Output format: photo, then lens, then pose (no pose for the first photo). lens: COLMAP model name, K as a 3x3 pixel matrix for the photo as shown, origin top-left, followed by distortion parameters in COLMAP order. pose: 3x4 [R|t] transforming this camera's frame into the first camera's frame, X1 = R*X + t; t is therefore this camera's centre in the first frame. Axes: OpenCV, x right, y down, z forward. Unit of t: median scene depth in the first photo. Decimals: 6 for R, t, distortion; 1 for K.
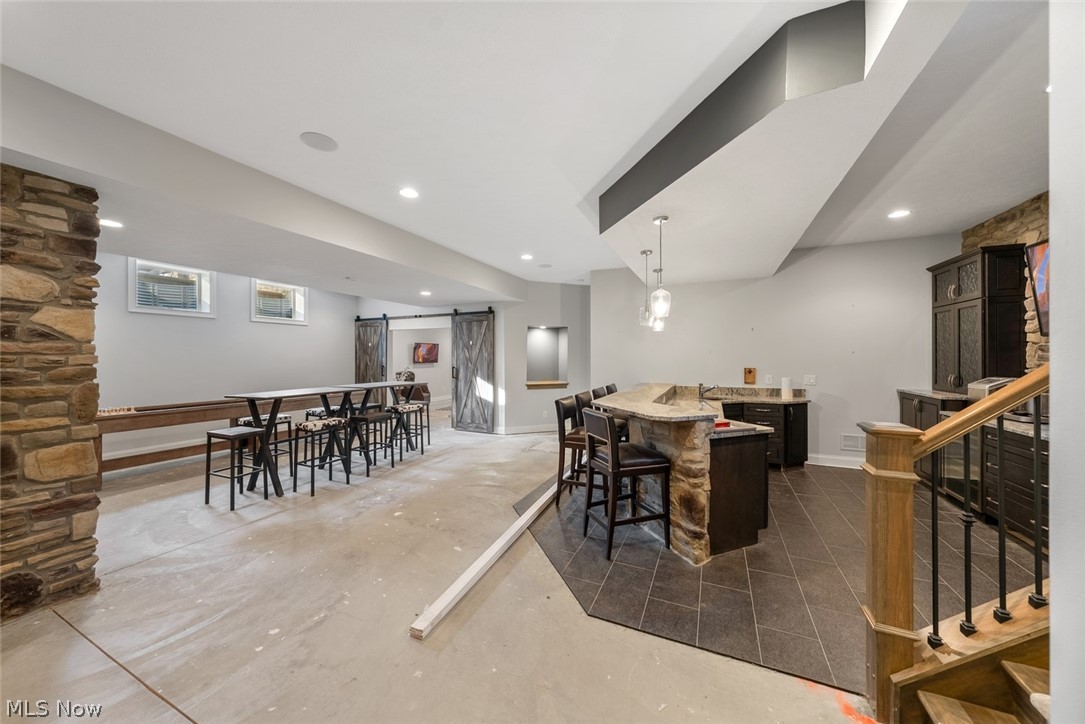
lens RADIAL K [[374.9, 0, 543.1], [0, 374.9, 353.1], [0, 0, 1]] dist [-0.001541, -0.000059]
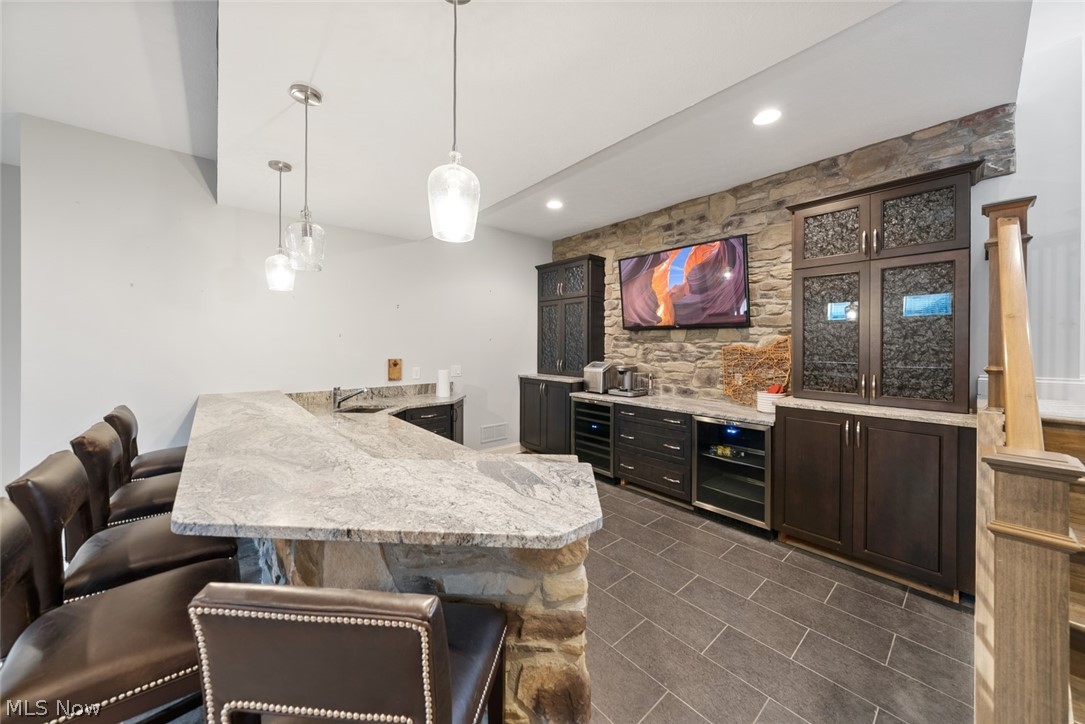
lens RADIAL K [[378.5, 0, 544.3], [0, 378.5, 343.4], [0, 0, 1]] dist [-0.001178, 0.000186]
pose [[0.415498, 0.006659, 0.909570, 0.001084], [-0.013709, 0.999905, -0.001057, 0.009666], [-0.909491, -0.012030, 0.415550, 0.691264]]
